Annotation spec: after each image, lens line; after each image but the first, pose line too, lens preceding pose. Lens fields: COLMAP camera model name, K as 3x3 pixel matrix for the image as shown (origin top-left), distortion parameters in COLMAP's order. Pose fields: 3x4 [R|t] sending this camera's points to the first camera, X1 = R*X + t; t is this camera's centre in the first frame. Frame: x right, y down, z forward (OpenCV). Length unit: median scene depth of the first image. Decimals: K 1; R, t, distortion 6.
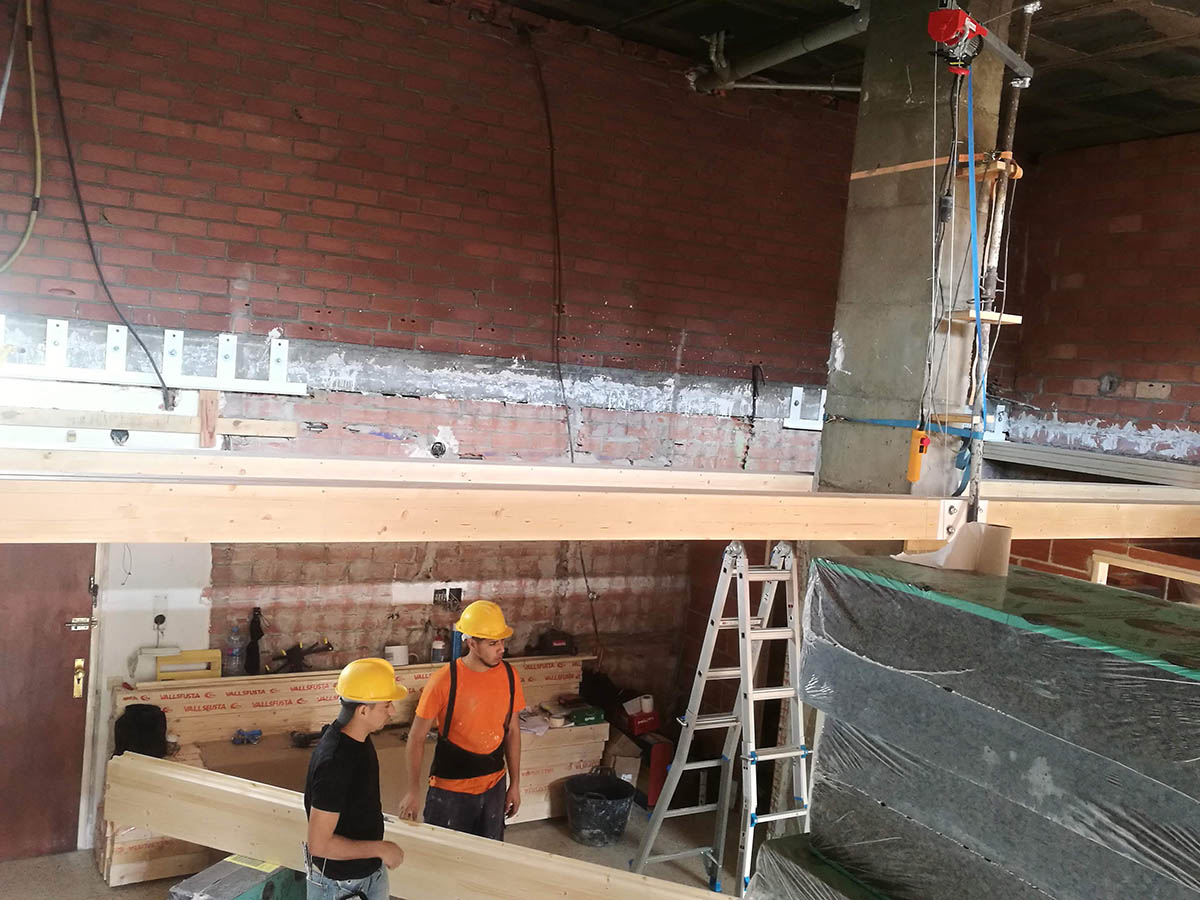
lens RADIAL K [[1125.5, 0, 592.6], [0, 1125.5, 453.7], [0, 0, 1]] dist [0.016033, 0.000000]
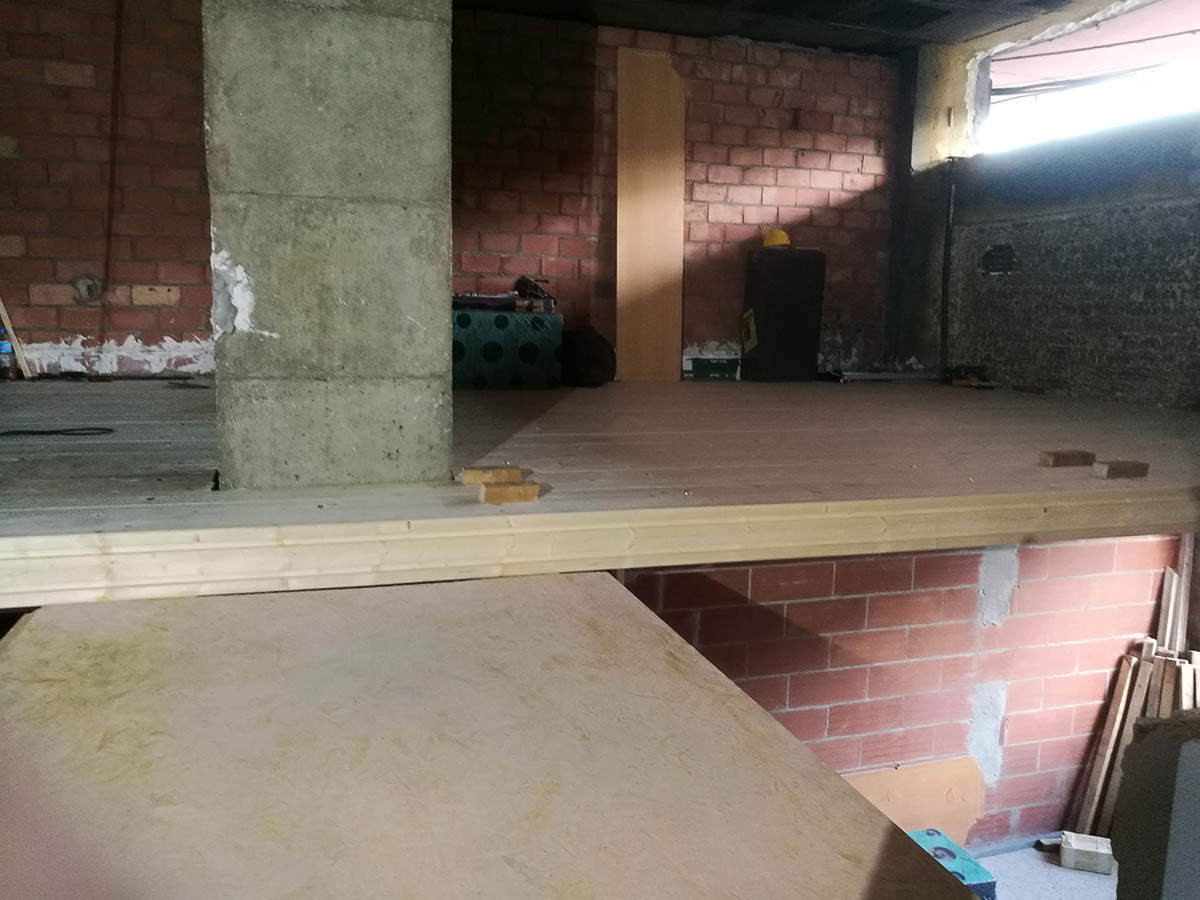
lens RADIAL K [[947.5, 0, 594.2], [0, 947.5, 456.2], [0, 0, 1]] dist [0.013786, -0.000431]
pose [[0.249385, -0.231214, 0.940397, -0.103013], [0.076848, 0.972742, 0.218787, -0.068211], [-0.965351, 0.017706, 0.260355, 0.506322]]
